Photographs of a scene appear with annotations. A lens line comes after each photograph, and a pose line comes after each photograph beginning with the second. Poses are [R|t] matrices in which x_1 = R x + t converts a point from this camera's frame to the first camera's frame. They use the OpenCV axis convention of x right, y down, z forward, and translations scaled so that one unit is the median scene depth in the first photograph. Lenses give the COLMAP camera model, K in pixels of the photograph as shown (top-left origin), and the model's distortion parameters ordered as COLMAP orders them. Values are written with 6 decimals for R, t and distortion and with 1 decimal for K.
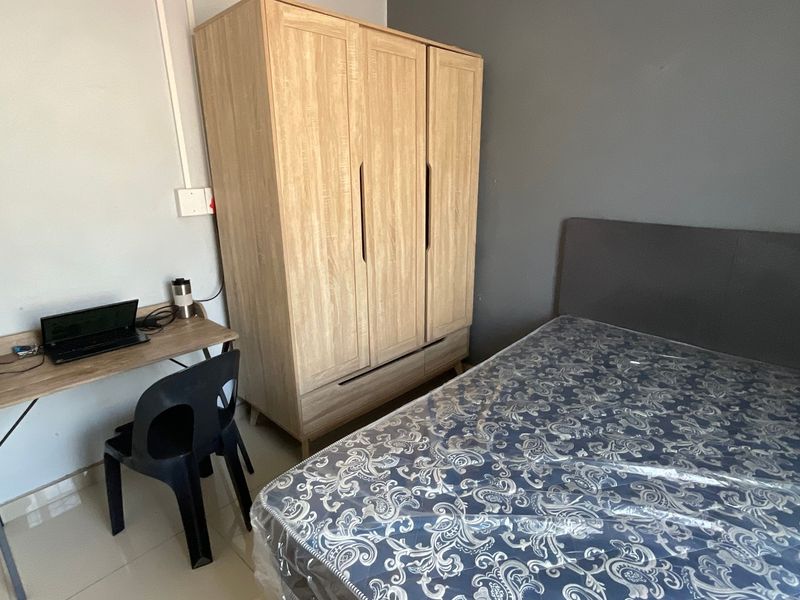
lens RADIAL K [[446.6, 0, 400.0], [0, 446.6, 300.0], [0, 0, 1]] dist [0.001049, 0.001777]
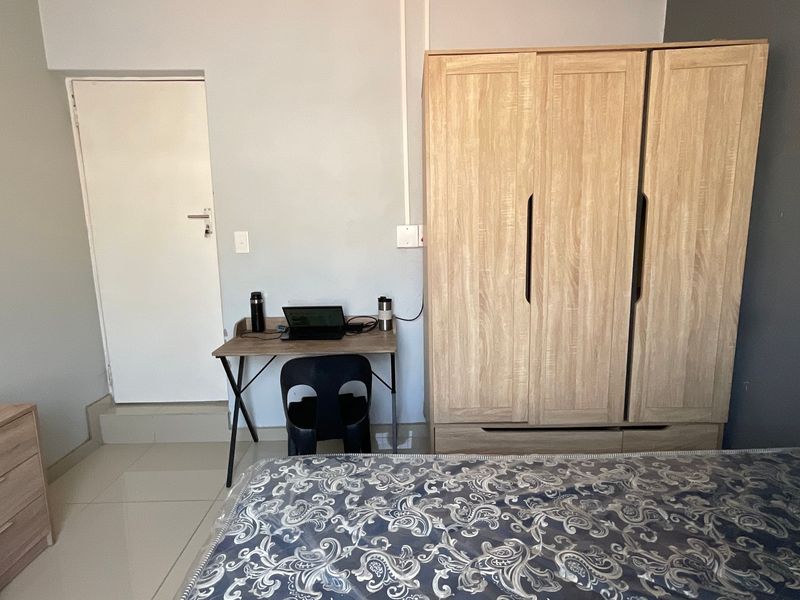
lens RADIAL K [[446.6, 0, 400.0], [0, 446.6, 300.0], [0, 0, 1]] dist [0.001049, 0.001777]
pose [[0.670832, 0.115046, -0.732632, 0.440233], [-0.198776, 0.979640, -0.028175, -0.014859], [0.714474, 0.164531, 0.680042, 0.216856]]
